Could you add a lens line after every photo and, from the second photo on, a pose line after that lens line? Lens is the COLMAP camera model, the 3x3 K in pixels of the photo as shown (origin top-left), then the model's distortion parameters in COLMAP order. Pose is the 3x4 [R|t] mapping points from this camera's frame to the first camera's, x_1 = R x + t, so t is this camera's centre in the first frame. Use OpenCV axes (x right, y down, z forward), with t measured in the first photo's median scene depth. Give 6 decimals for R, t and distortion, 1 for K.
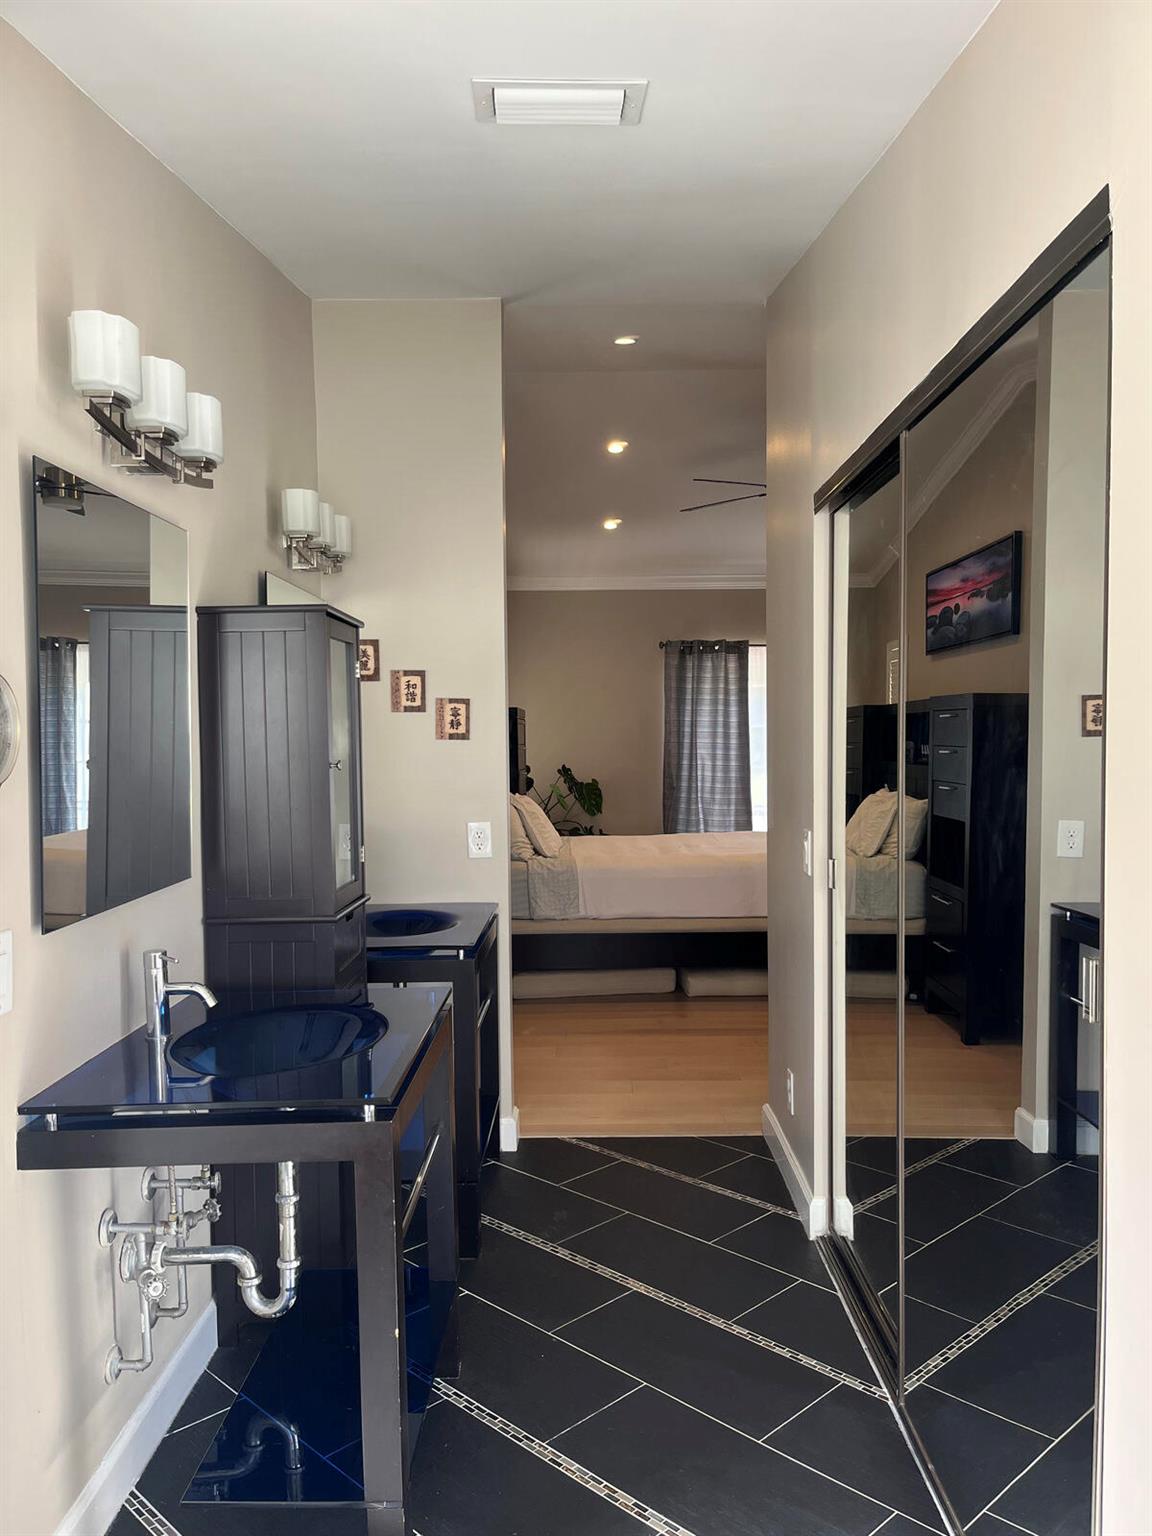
lens RADIAL K [[1155.8, 0, 576.0], [0, 1155.8, 768.0], [0, 0, 1]] dist [0.071923, -0.096071]
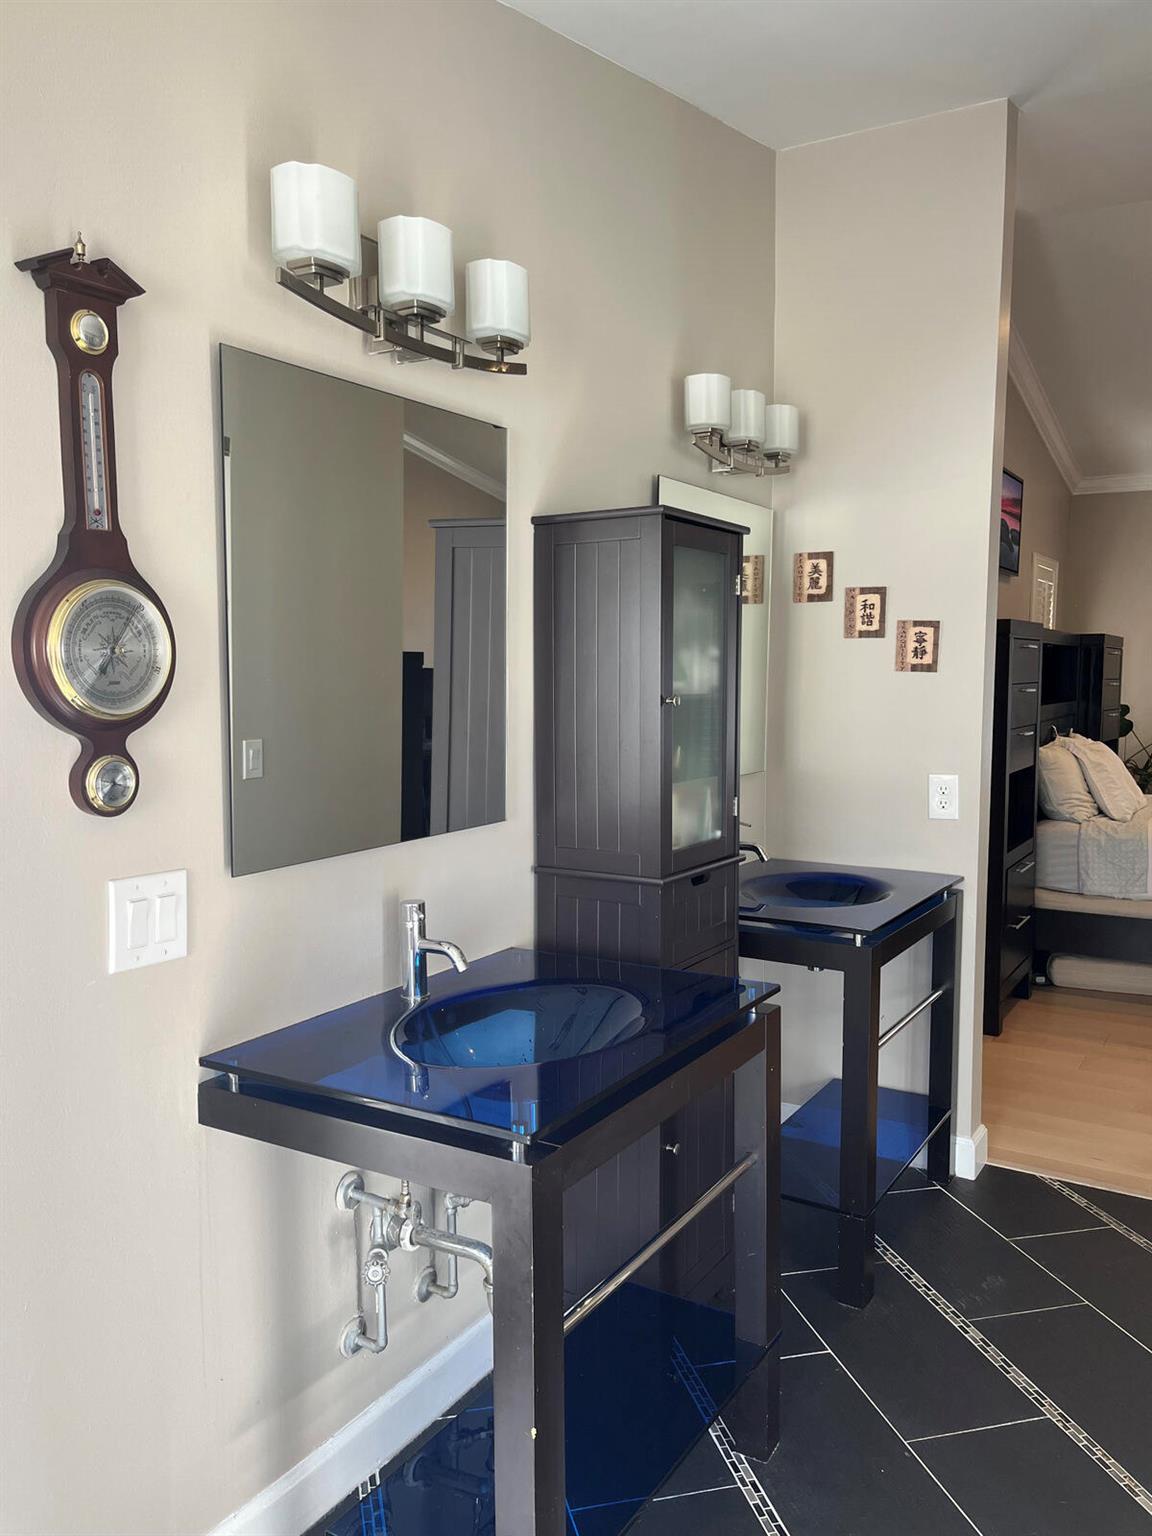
lens RADIAL K [[1155.7, 0, 574.9], [0, 1155.7, 772.1], [0, 0, 1]] dist [0.068534, -0.100380]
pose [[0.854204, 0.058560, -0.516630, 0.115735], [-0.025921, 0.997198, 0.070175, -0.005209], [0.519292, -0.046553, 0.853328, 0.174281]]
